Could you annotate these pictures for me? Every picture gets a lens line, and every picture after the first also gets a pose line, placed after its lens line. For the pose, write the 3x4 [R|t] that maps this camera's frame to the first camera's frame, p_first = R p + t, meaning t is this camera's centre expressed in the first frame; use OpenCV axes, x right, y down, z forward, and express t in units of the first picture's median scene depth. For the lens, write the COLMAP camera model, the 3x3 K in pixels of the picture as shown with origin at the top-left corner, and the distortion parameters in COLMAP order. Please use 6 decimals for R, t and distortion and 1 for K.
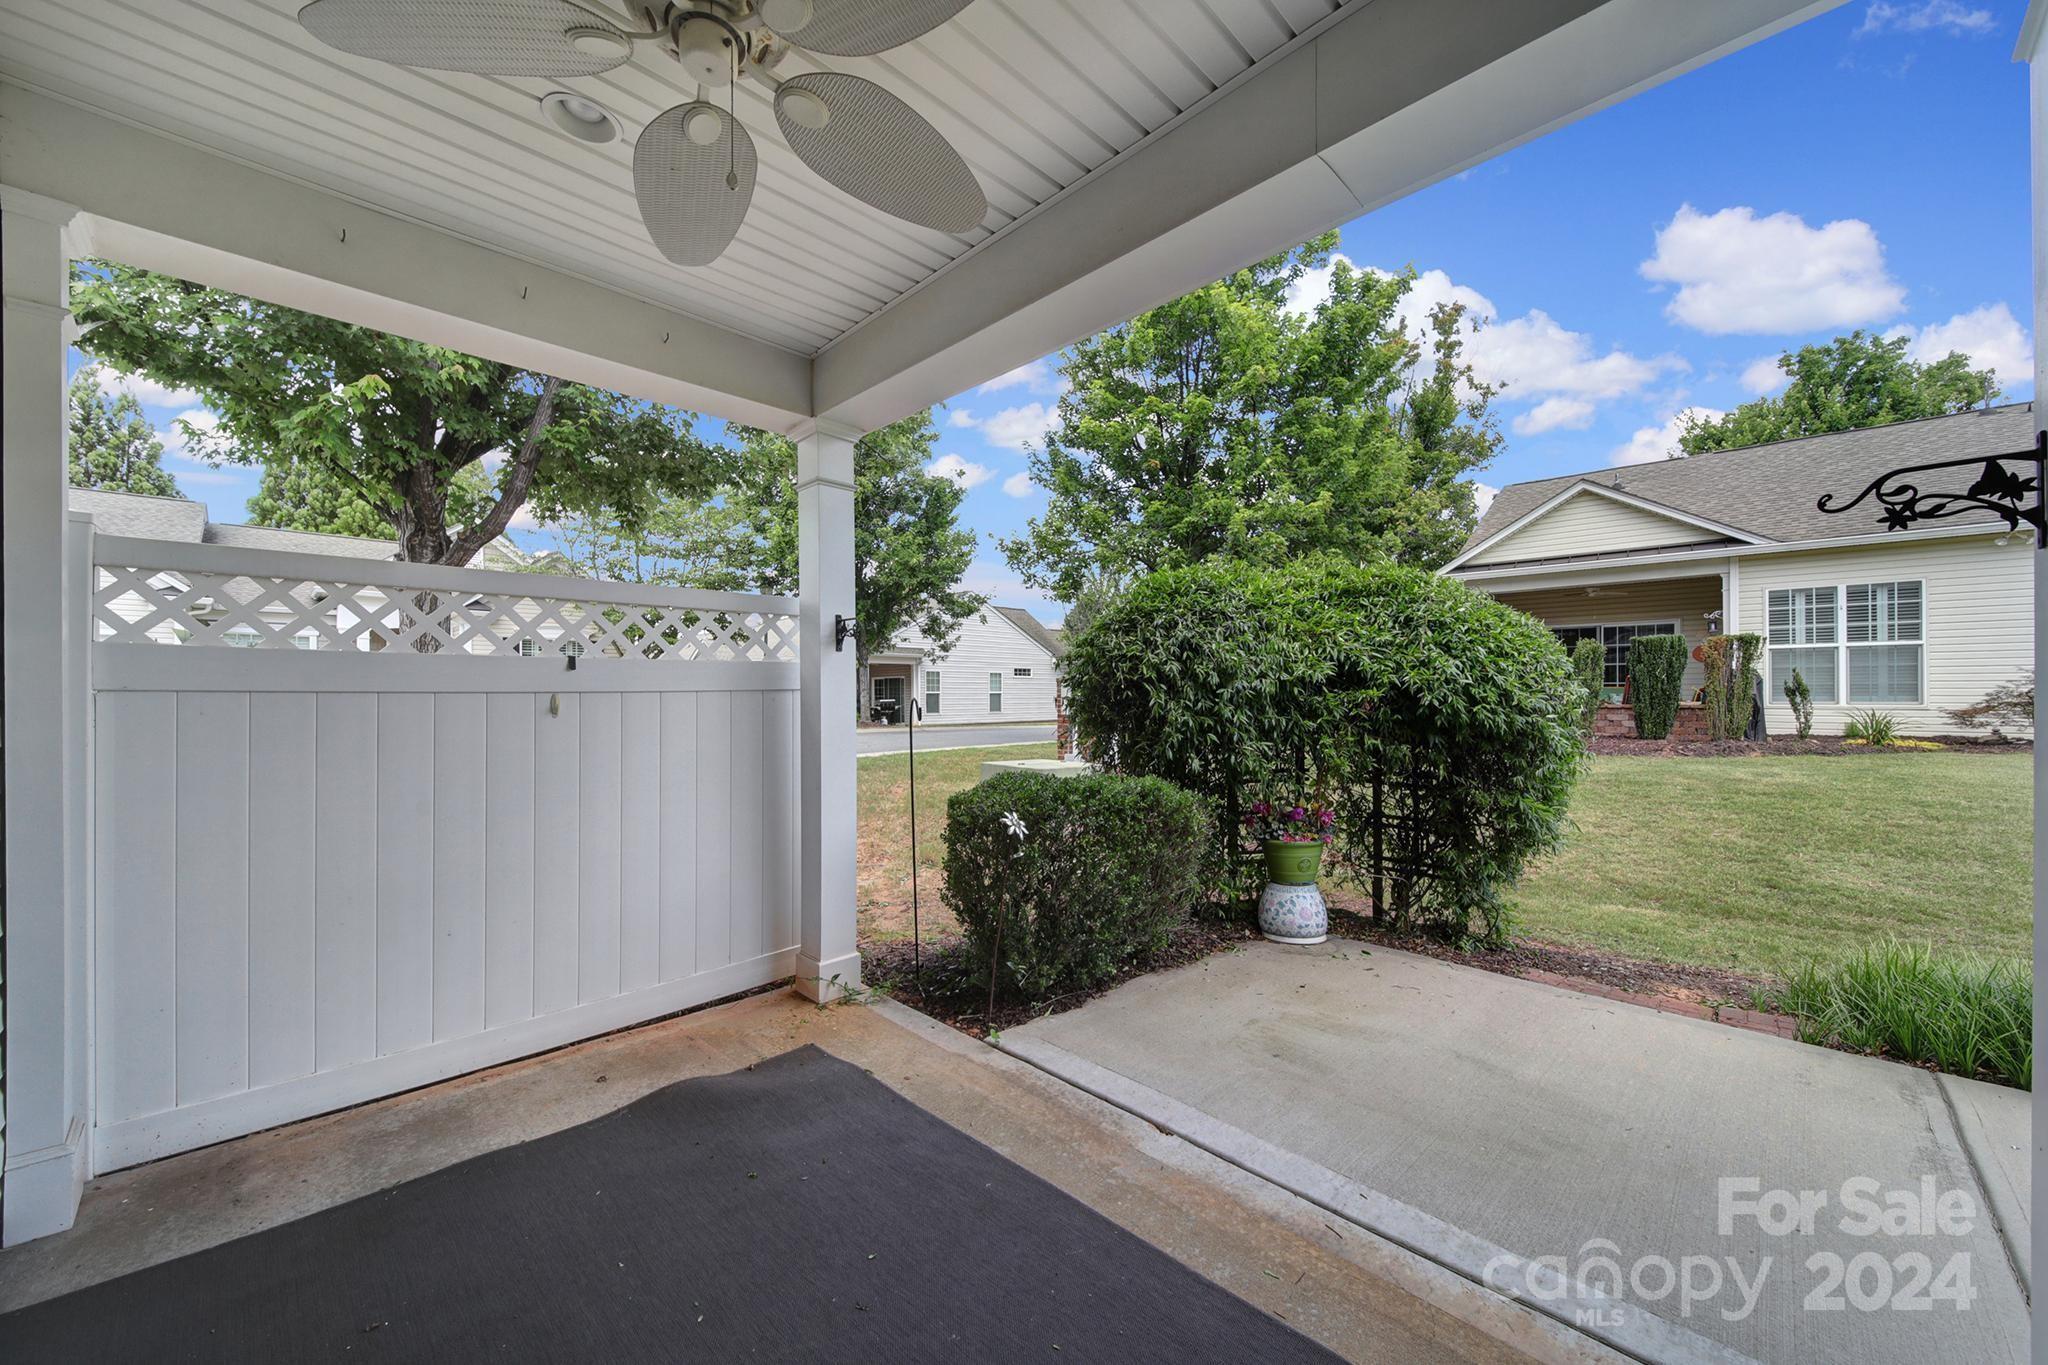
lens RADIAL K [[752.5, 0, 1037.7], [0, 752.5, 681.8], [0, 0, 1]] dist [-0.000256, -0.000131]
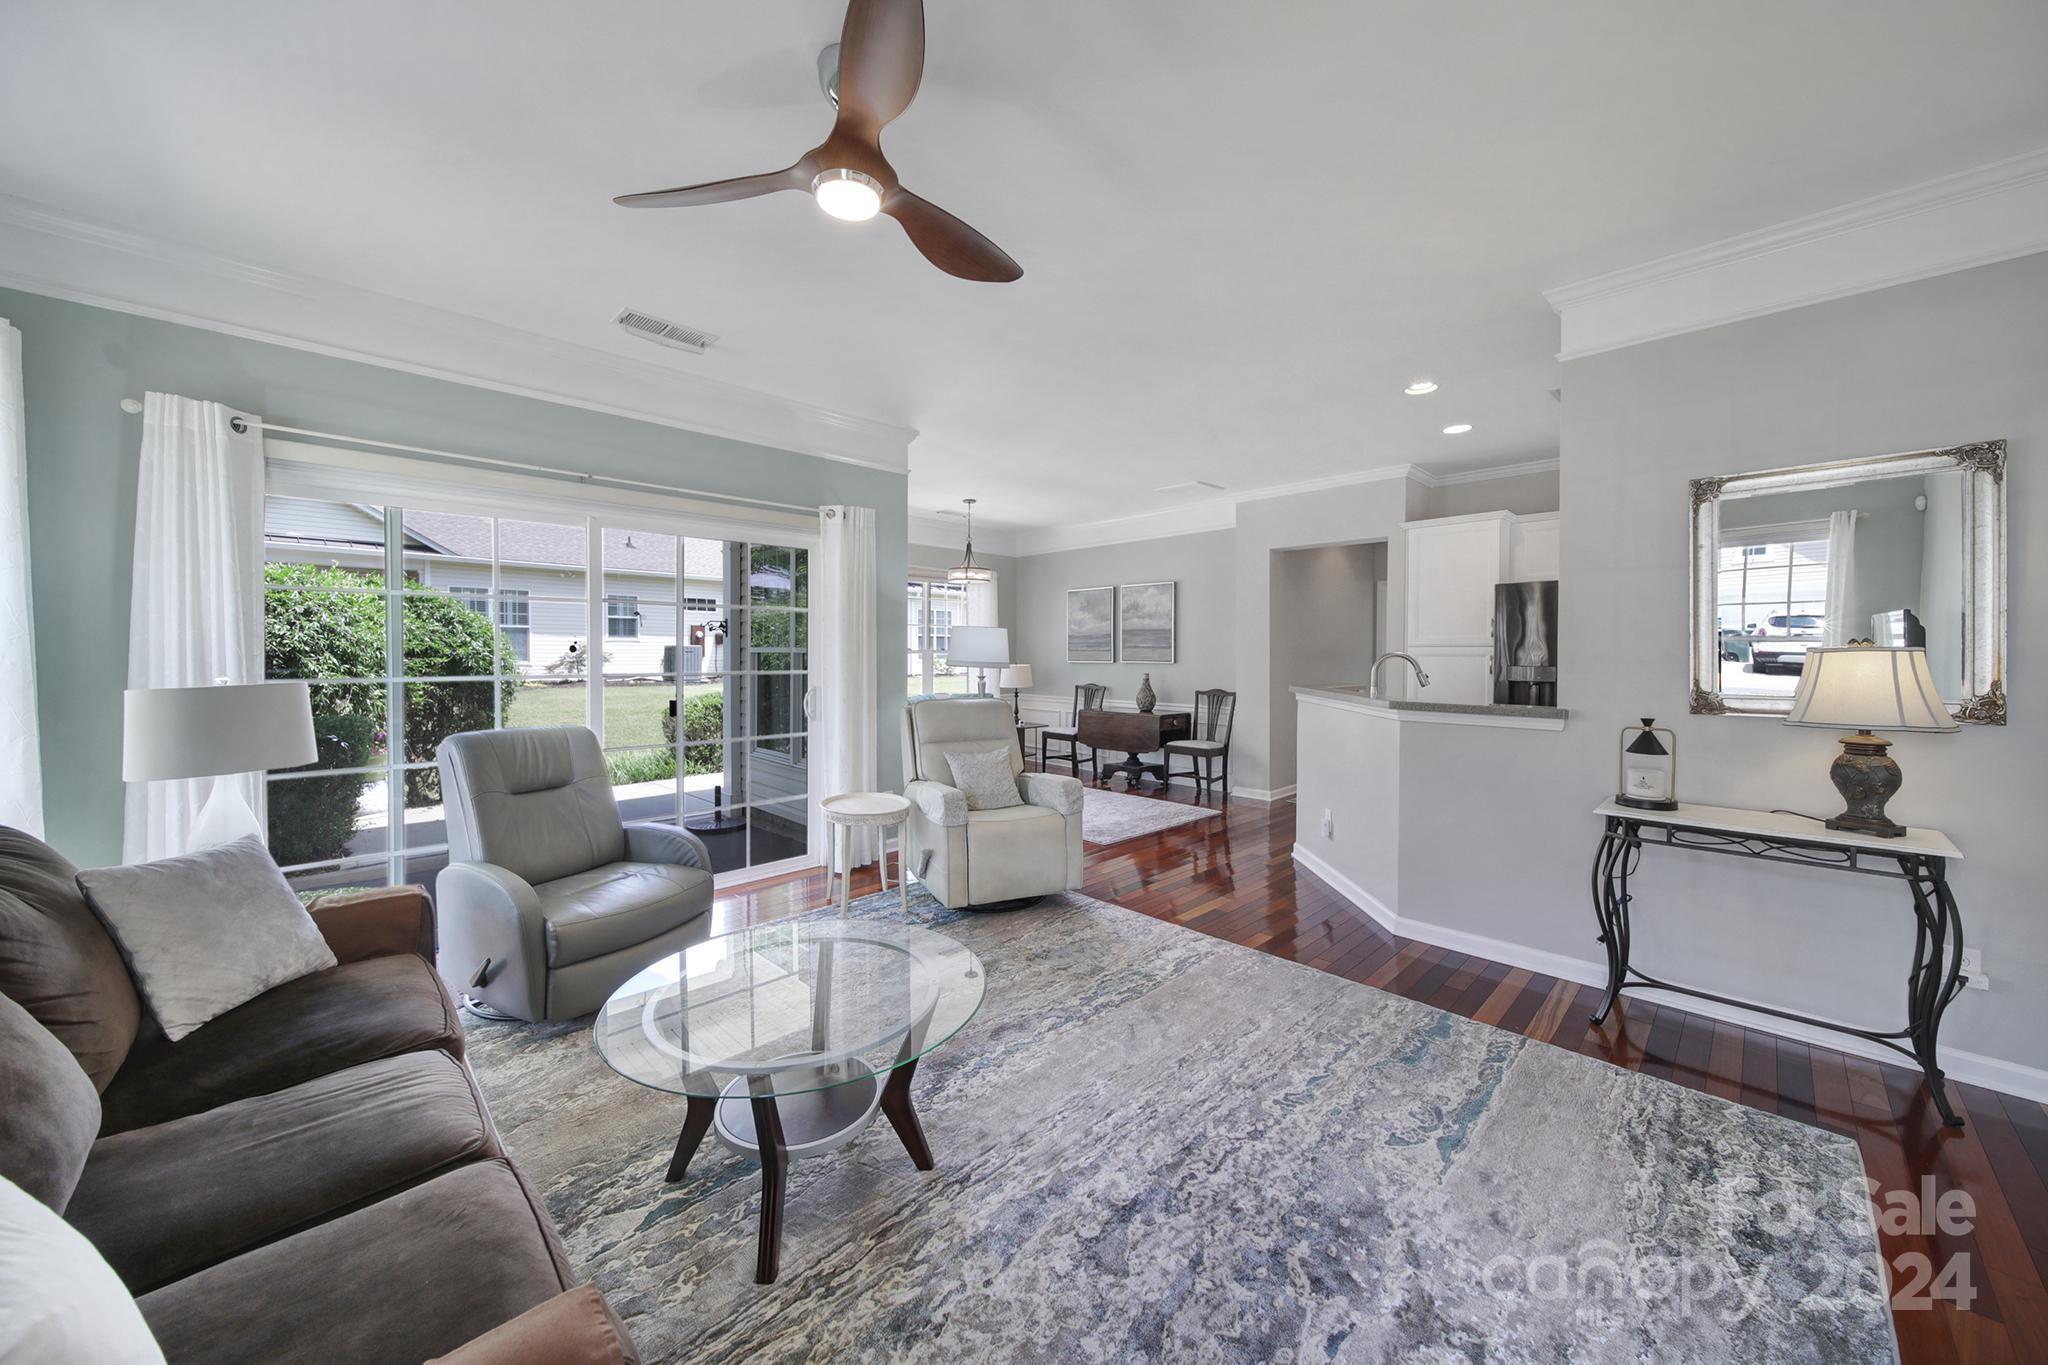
lens RADIAL K [[731.6, 0, 1002.0], [0, 731.6, 667.6], [0, 0, 1]] dist [-0.001172, -0.000219]
pose [[0.037475, -0.016390, 0.999163, -0.446134], [-0.016905, 0.999712, 0.017033, -0.005334], [-0.999155, -0.017529, 0.037187, -0.144011]]
